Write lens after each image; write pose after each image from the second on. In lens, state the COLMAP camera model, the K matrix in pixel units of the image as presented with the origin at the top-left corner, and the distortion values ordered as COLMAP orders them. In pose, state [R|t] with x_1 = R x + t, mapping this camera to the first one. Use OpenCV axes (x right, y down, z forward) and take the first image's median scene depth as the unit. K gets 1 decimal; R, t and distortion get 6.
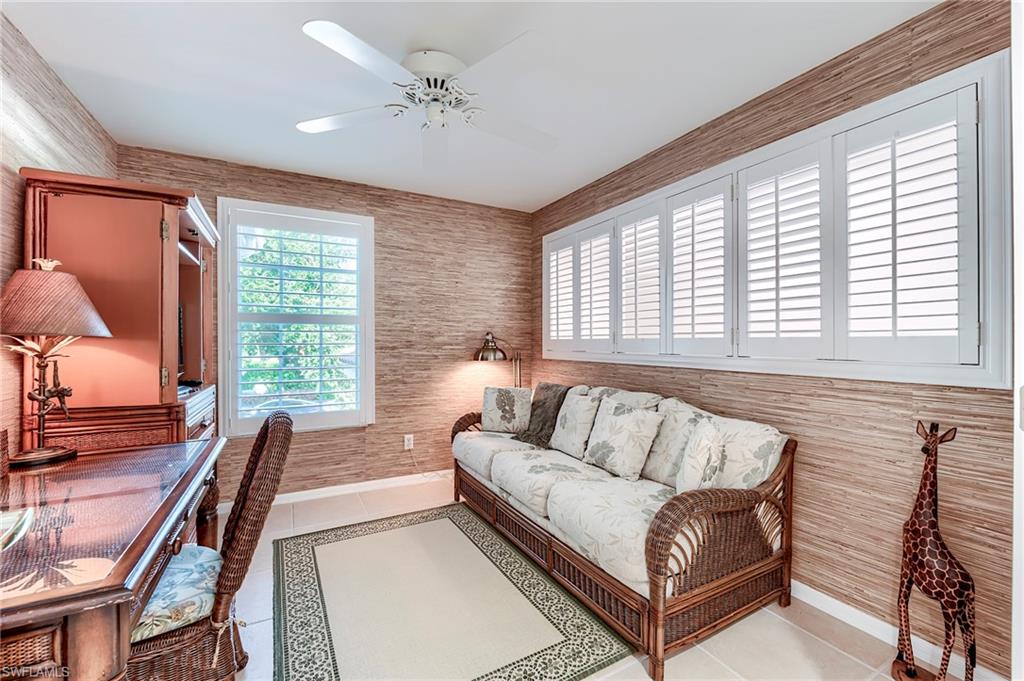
lens RADIAL K [[410.8, 0, 511.8], [0, 410.8, 341.0], [0, 0, 1]] dist [-0.002463, -0.003527]
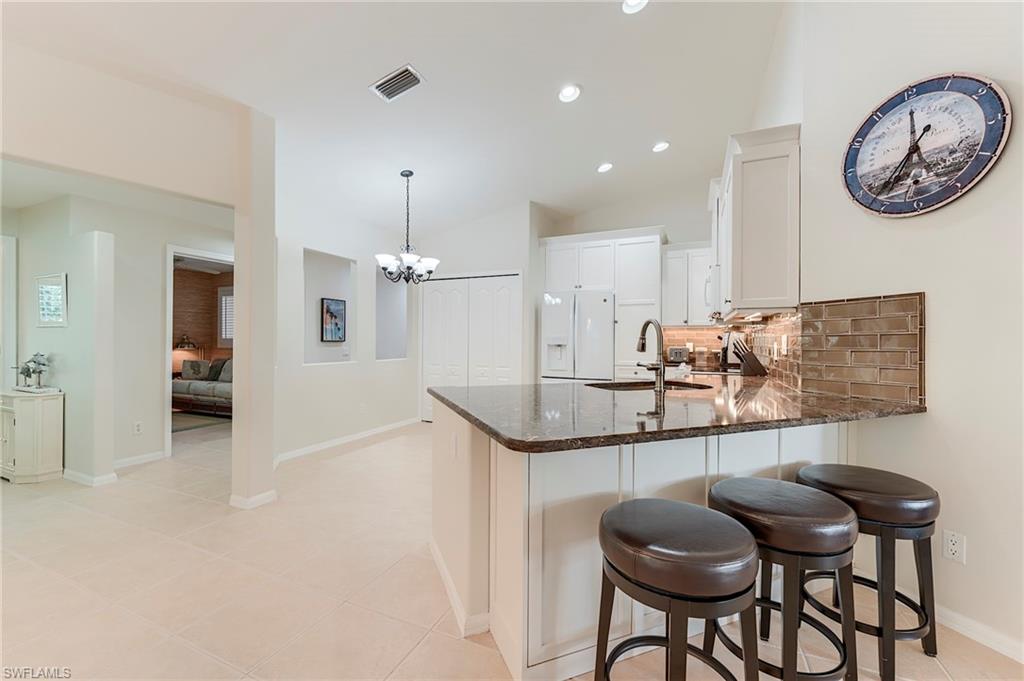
lens RADIAL K [[410.8, 0, 507.8], [0, 410.8, 342.1], [0, 0, 1]] dist [-0.002463, -0.003527]
pose [[0.791649, 0.005855, 0.610948, -0.030887], [-0.008623, 0.999962, 0.001591, -0.001058], [-0.610915, -0.006528, 0.791669, -1.675156]]
